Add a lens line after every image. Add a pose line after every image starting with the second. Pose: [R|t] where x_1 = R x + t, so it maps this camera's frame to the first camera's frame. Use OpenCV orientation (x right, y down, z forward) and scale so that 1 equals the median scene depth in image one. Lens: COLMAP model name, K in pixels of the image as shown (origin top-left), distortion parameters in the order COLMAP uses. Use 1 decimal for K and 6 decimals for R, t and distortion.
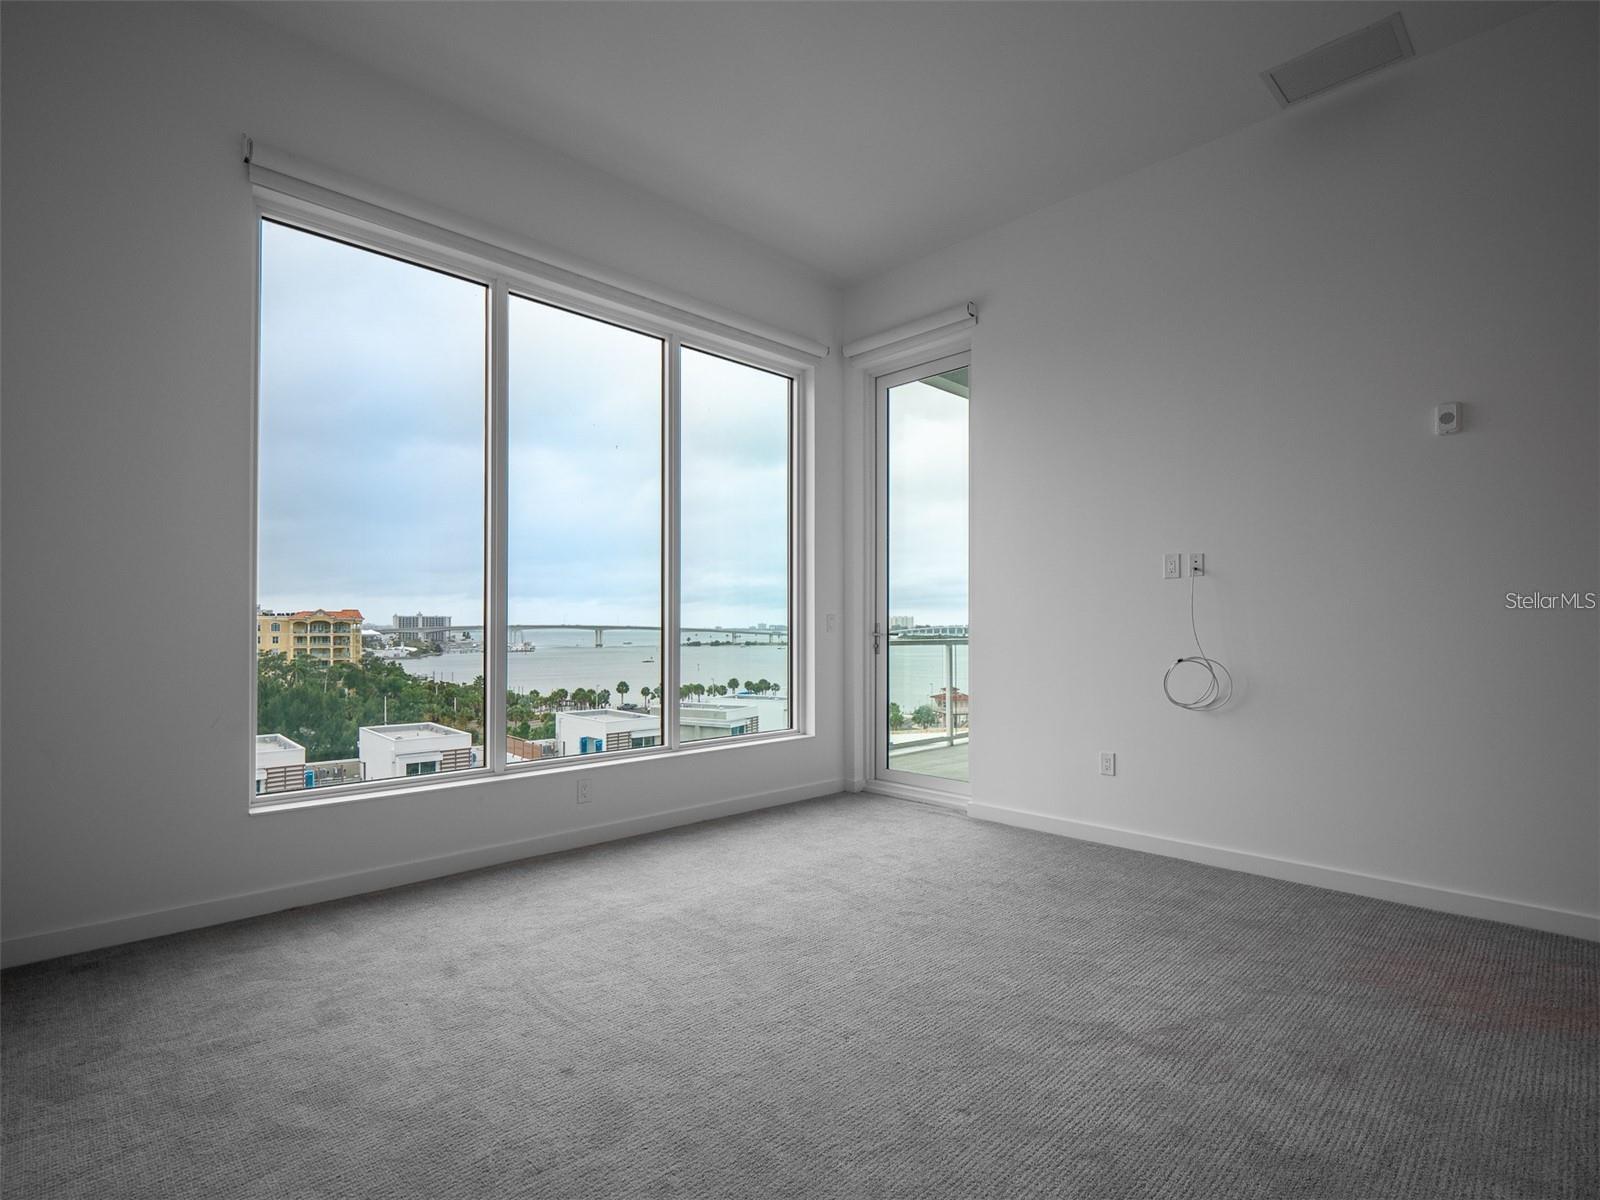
lens RADIAL K [[794.6, 0, 793.3], [0, 794.6, 614.1], [0, 0, 1]] dist [-0.018373, -0.000141]
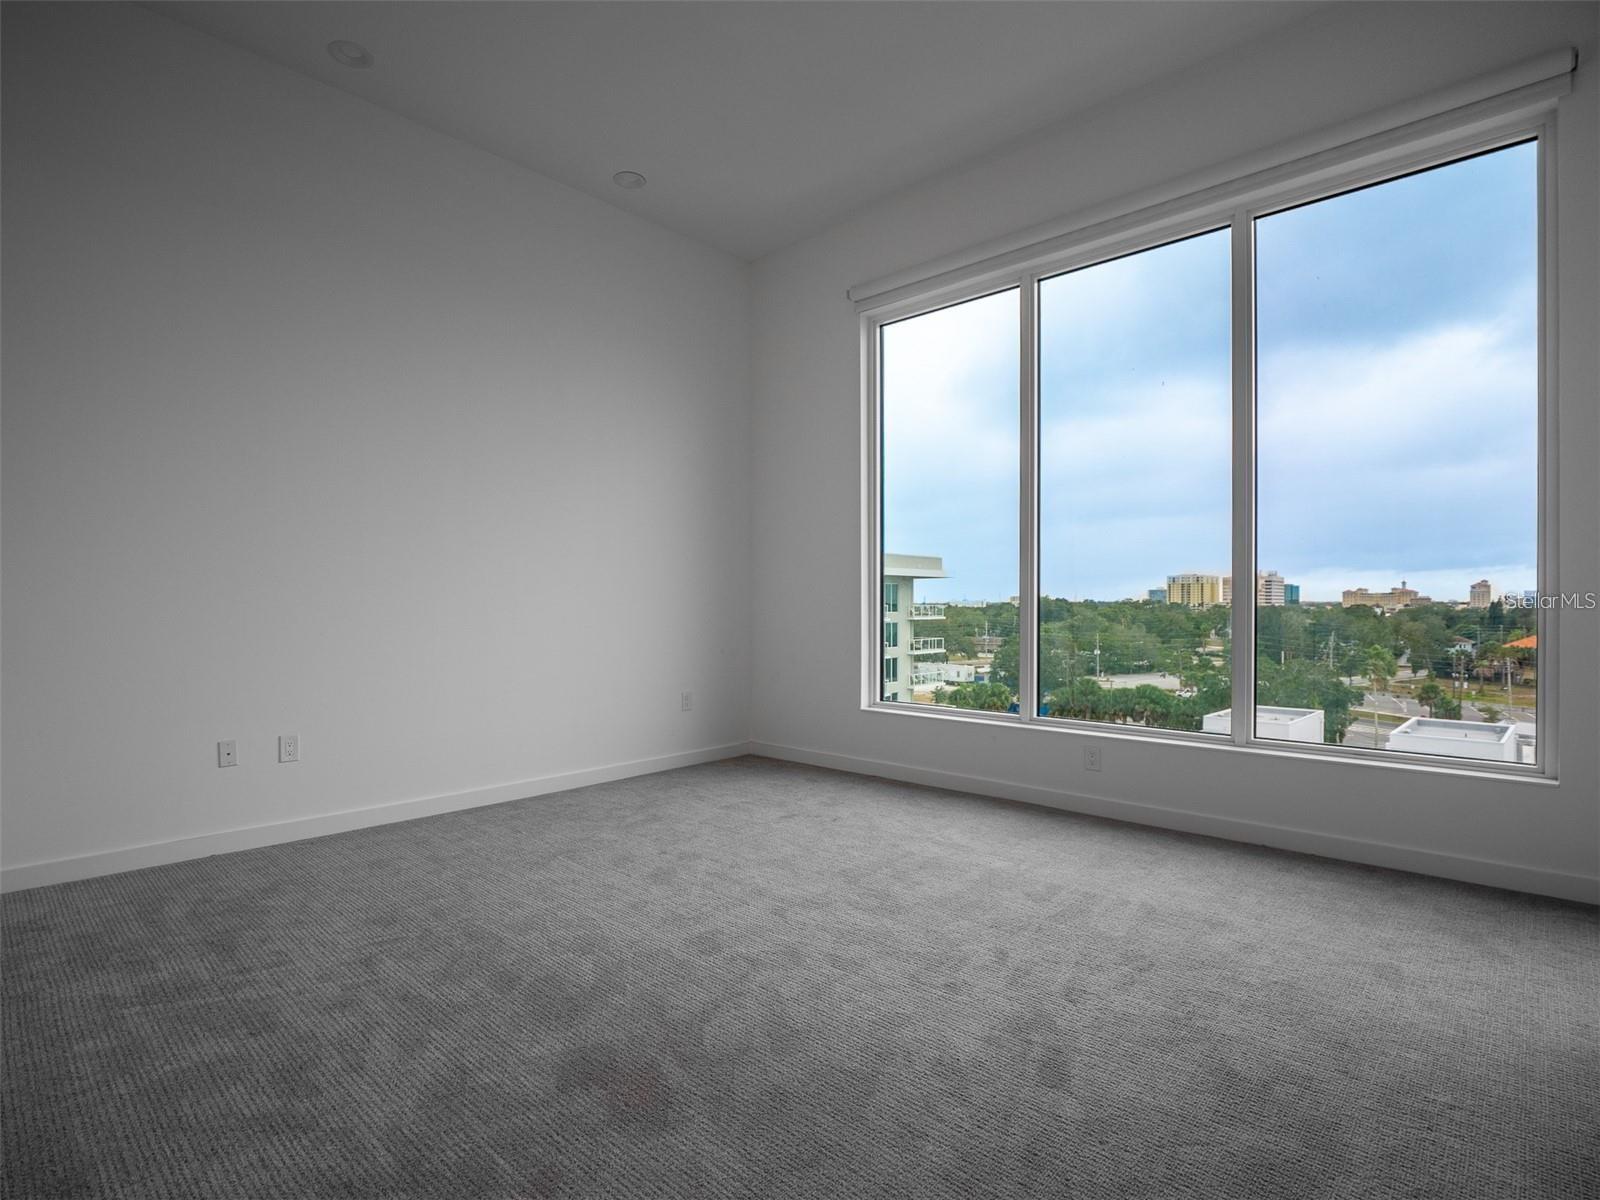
lens RADIAL K [[794.6, 0, 791.5], [0, 794.6, 601.5], [0, 0, 1]] dist [-0.018373, -0.000141]
pose [[0.044747, -0.010537, -0.998943, 0.590986], [0.010372, 0.999895, -0.010082, 0.033354], [0.998945, -0.009909, 0.044852, 0.513350]]
